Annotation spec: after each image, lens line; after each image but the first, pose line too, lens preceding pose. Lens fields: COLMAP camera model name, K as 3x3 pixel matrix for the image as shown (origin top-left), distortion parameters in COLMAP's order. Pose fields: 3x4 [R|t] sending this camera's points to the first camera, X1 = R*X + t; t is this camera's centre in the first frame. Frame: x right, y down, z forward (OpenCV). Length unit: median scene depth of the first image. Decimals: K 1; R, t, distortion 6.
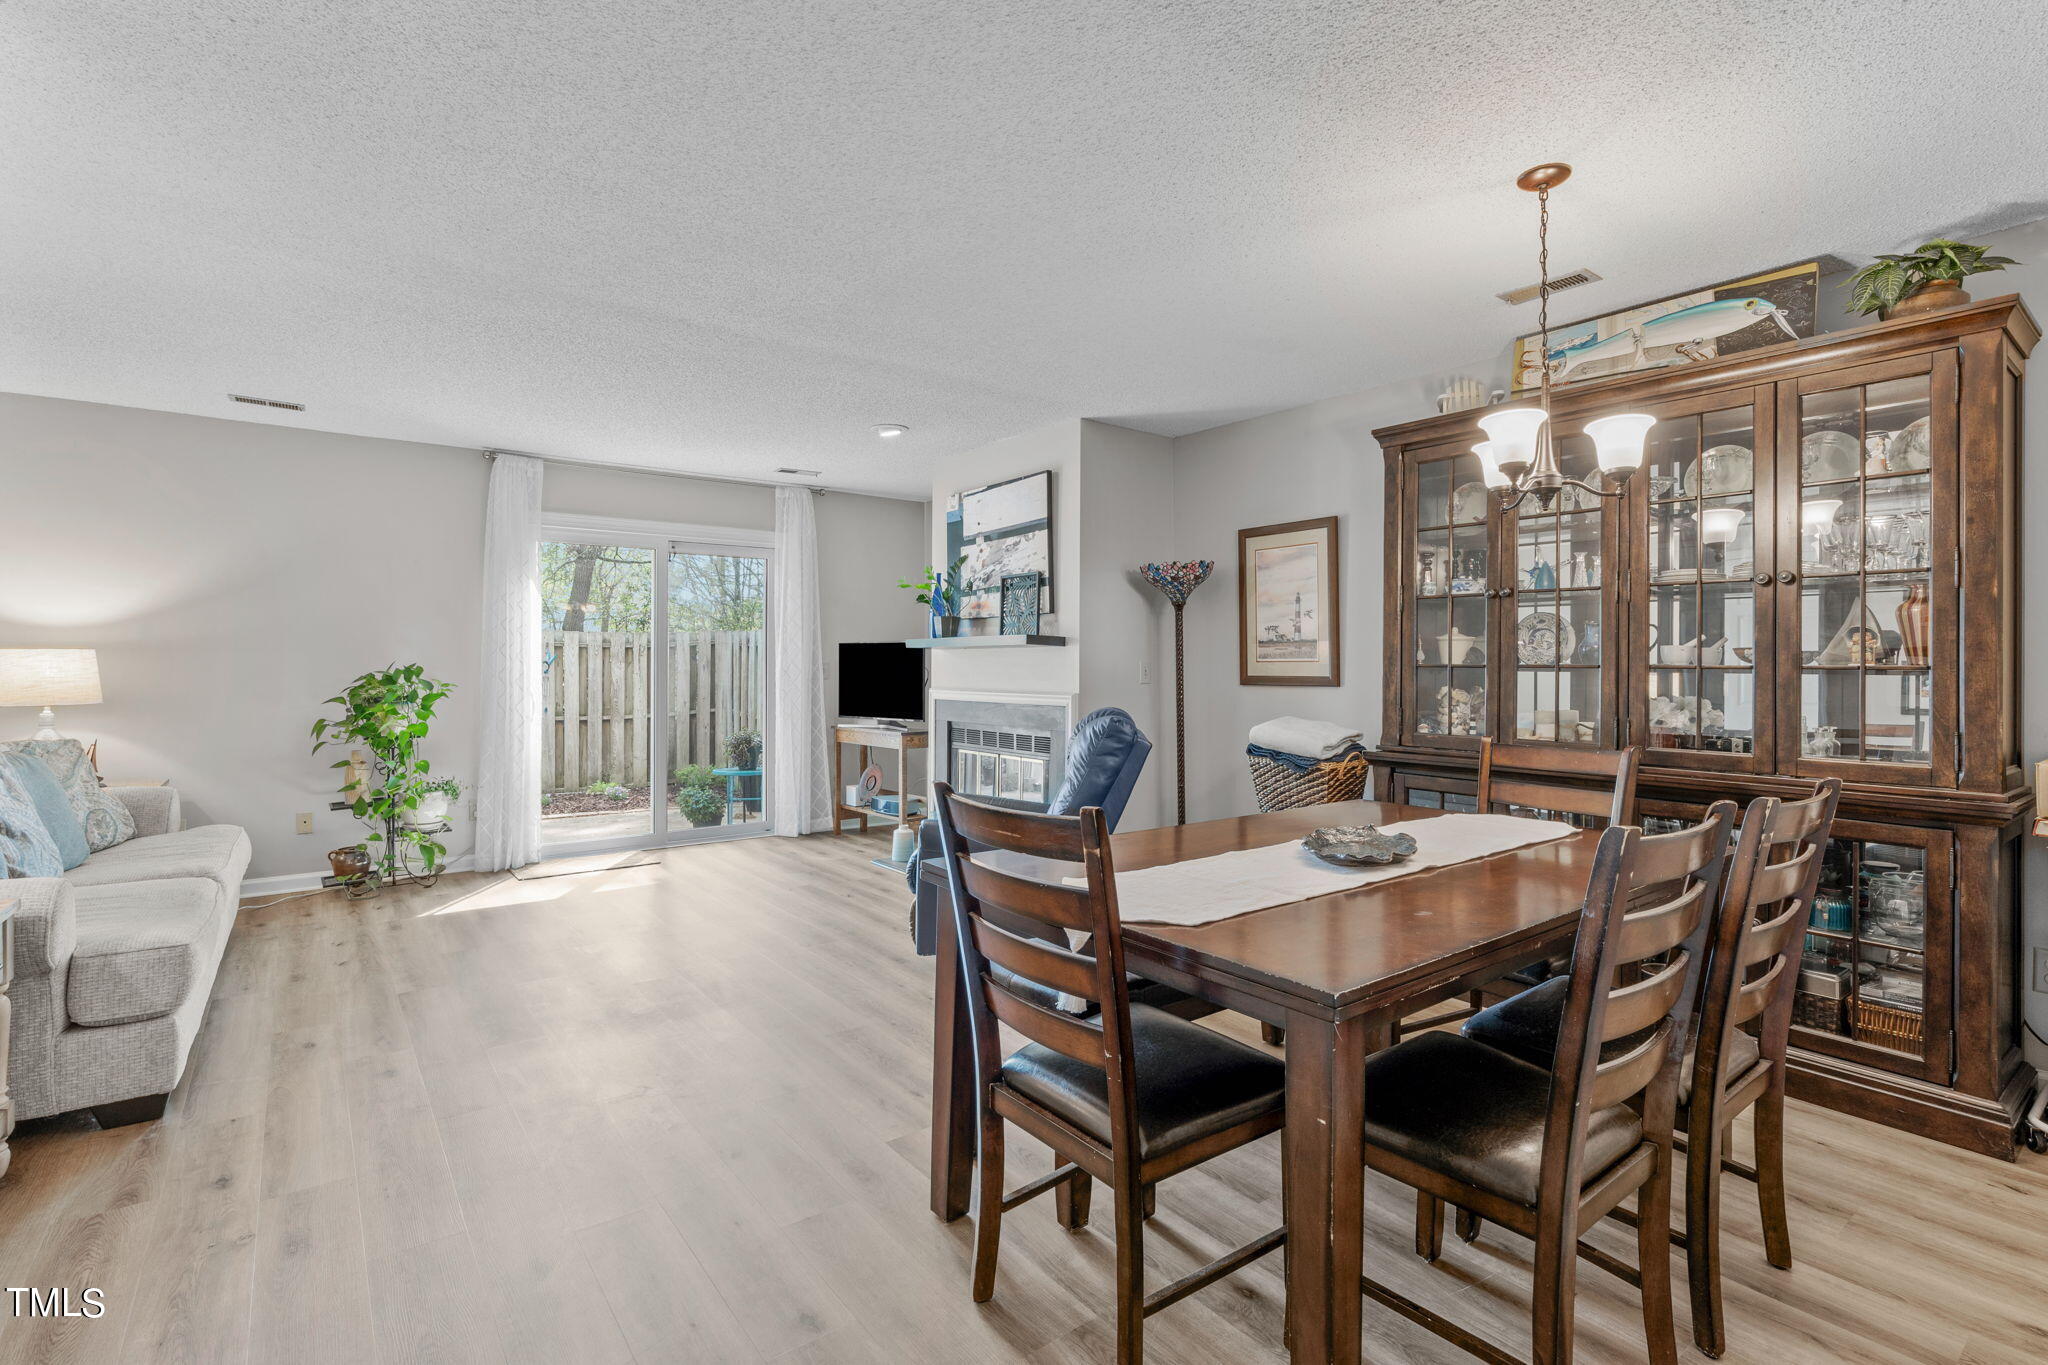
lens RADIAL K [[937.1, 0, 1021.9], [0, 937.1, 668.3], [0, 0, 1]] dist [-0.001583, 0.000081]
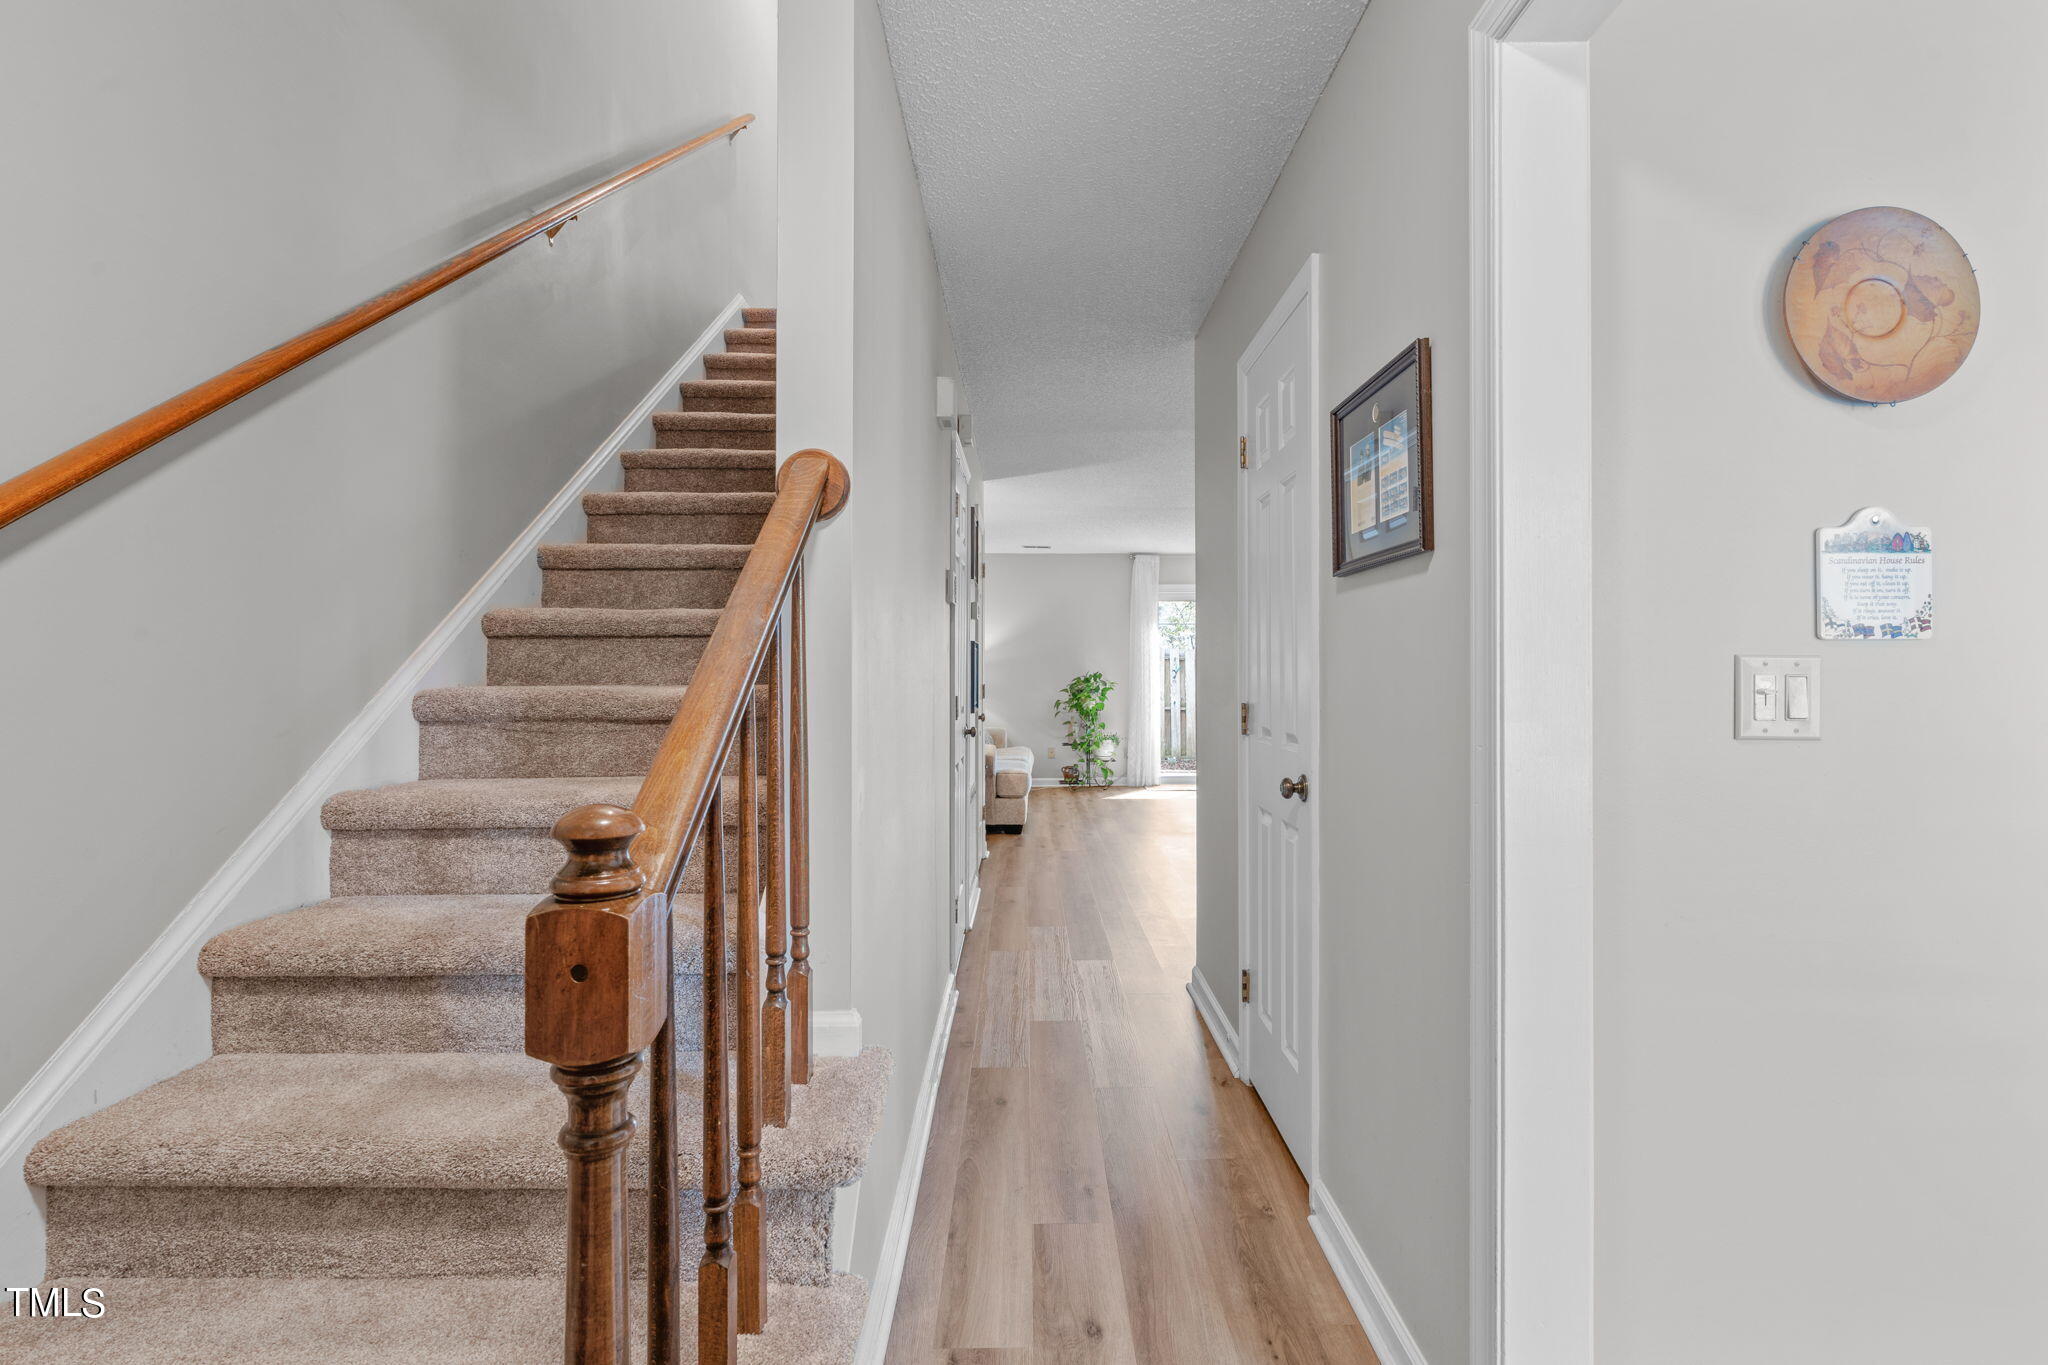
lens RADIAL K [[937.1, 0, 1021.9], [0, 937.1, 668.3], [0, 0, 1]] dist [-0.001583, 0.000081]
pose [[0.790058, -0.013935, -0.612874, 0.394252], [0.007631, 0.999888, -0.012896, 0.012219], [0.612985, 0.005512, 0.790076, -0.595617]]
